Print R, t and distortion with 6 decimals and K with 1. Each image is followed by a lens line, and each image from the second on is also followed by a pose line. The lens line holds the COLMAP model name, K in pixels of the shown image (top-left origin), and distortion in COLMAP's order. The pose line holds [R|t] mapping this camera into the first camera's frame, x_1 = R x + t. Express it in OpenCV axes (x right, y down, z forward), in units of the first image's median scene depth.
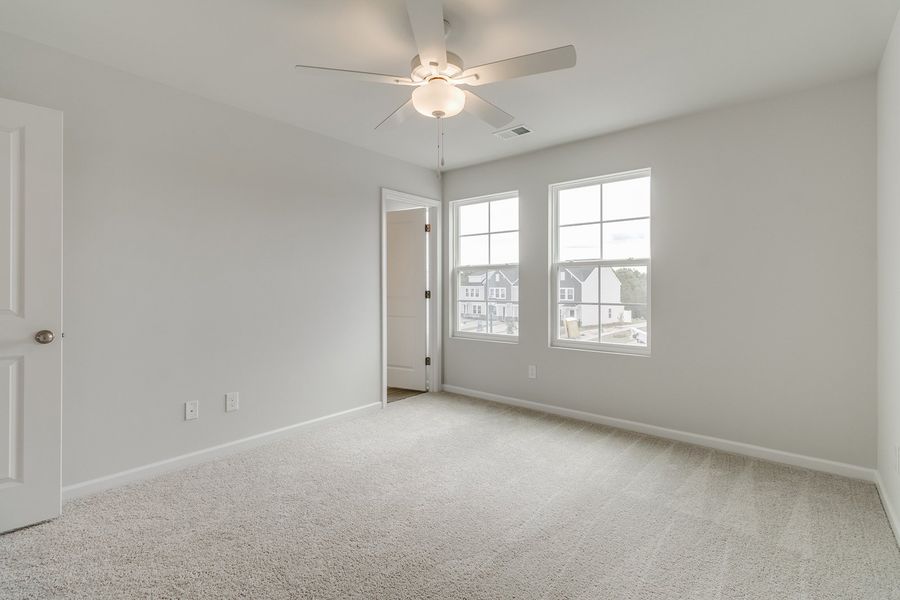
lens RADIAL K [[417.0, 0, 453.2], [0, 417.0, 289.2], [0, 0, 1]] dist [0.001088, 0.000128]
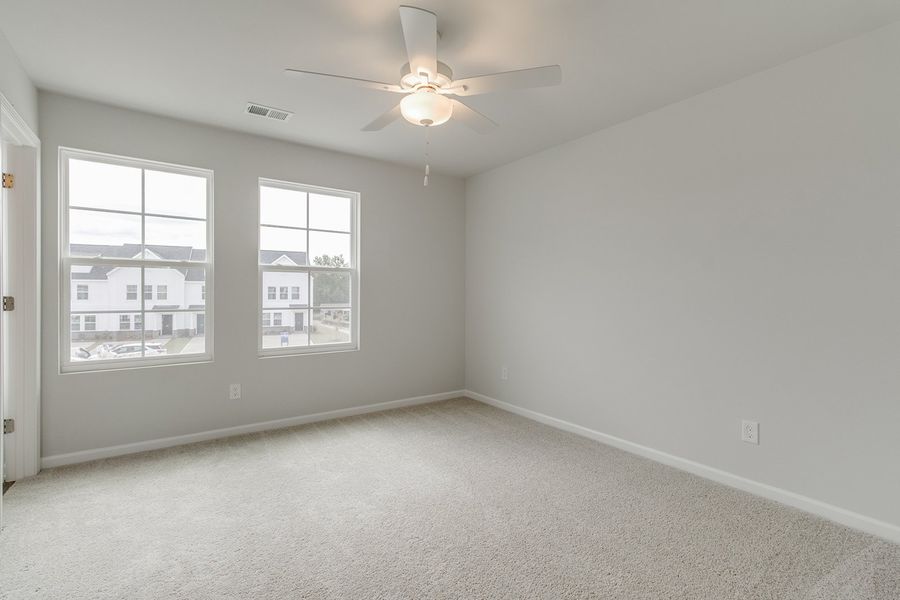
lens RADIAL K [[392.5, 0, 450.0], [0, 392.5, 300.0], [0, 0, 1]] dist [-0.001424, -0.000164]
pose [[0.279762, -0.015949, 0.959937, -0.471831], [-0.000237, 0.999861, 0.016682, -0.000916], [-0.960069, -0.004895, 0.279719, 0.373201]]
